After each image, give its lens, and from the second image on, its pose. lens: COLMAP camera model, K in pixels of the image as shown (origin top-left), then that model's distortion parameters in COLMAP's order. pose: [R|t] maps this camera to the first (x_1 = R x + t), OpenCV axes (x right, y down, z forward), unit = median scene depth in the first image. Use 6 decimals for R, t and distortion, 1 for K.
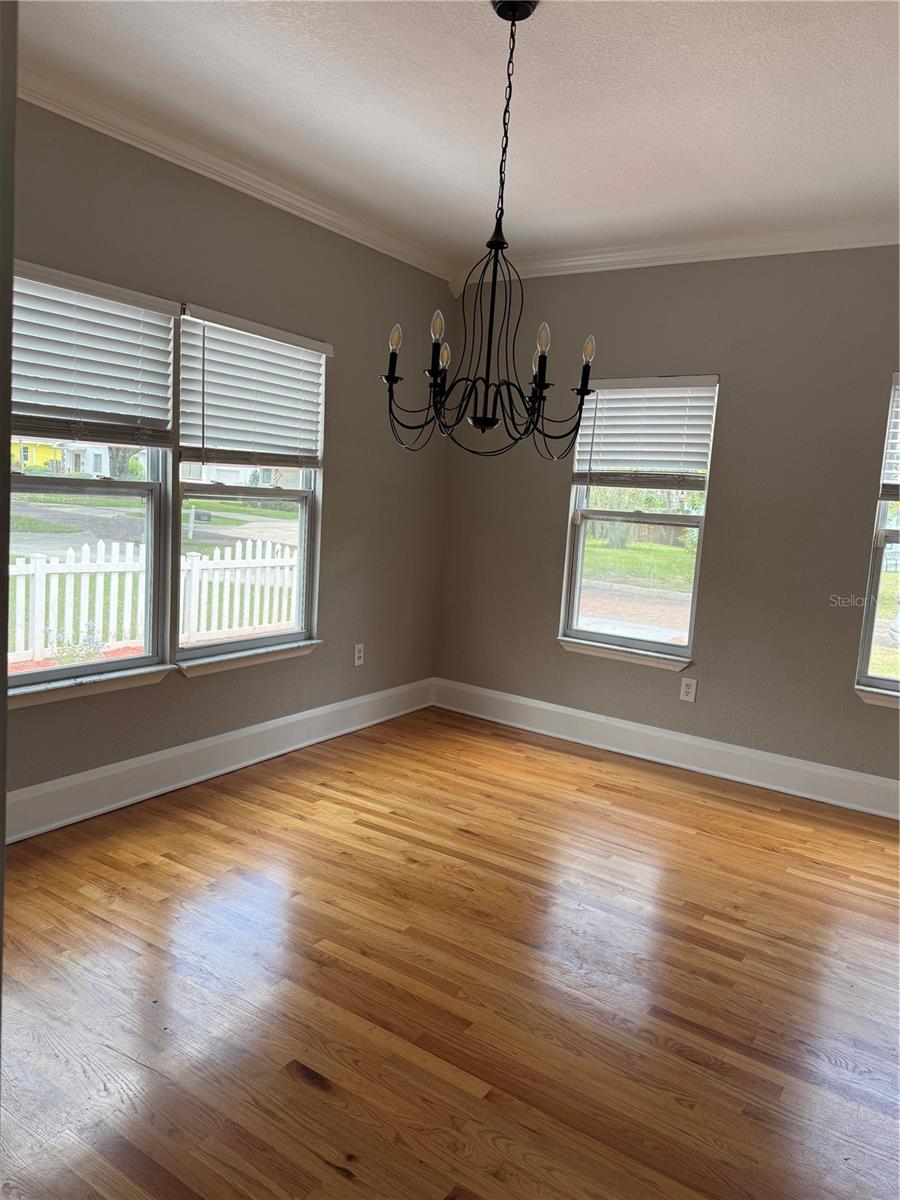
lens RADIAL K [[850.3, 0, 450.1], [0, 850.3, 606.6], [0, 0, 1]] dist [0.043790, -0.035039]
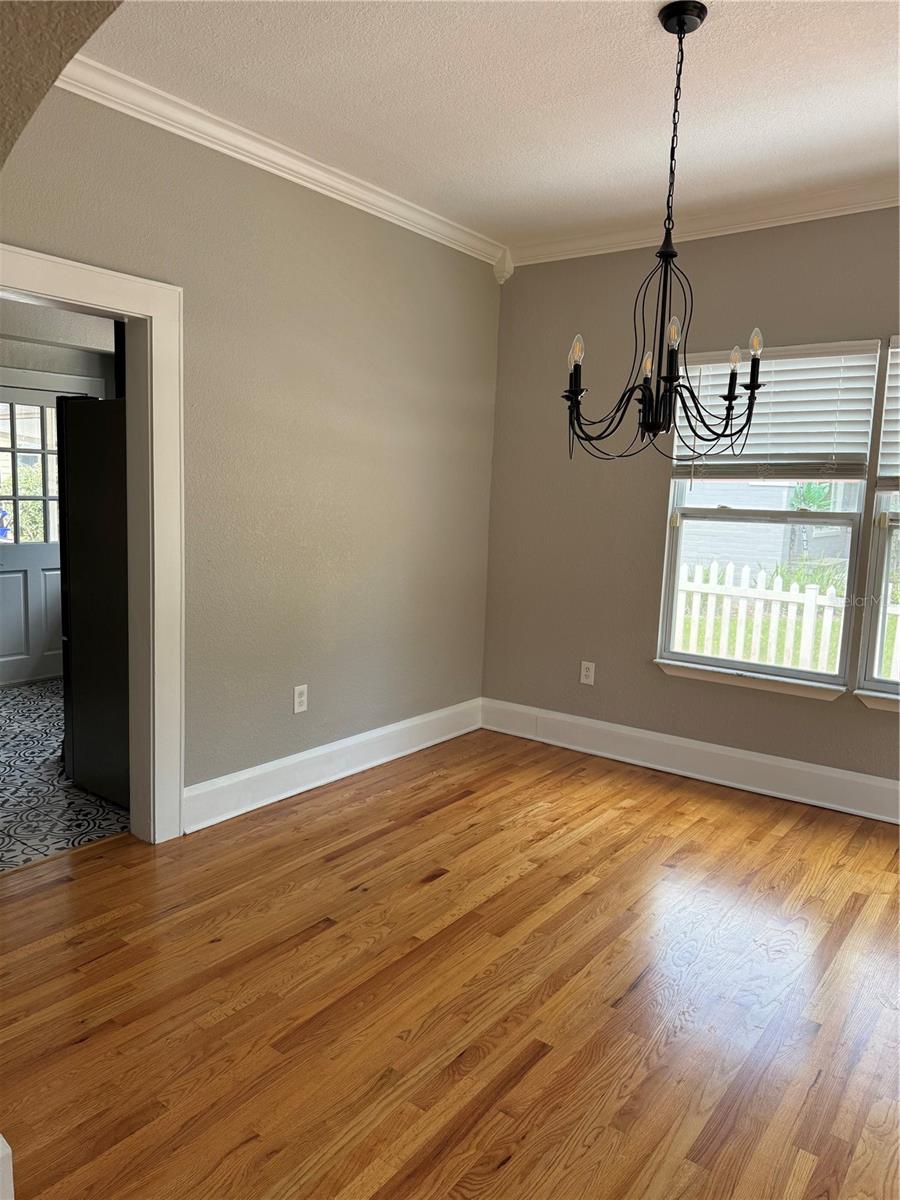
lens RADIAL K [[850.3, 0, 450.1], [0, 850.3, 606.6], [0, 0, 1]] dist [0.043790, -0.035039]
pose [[-0.054890, 0.068006, -0.996174, 1.007213], [-0.169229, 0.982611, 0.076404, -0.036879], [0.984047, 0.172775, -0.042427, 0.771092]]
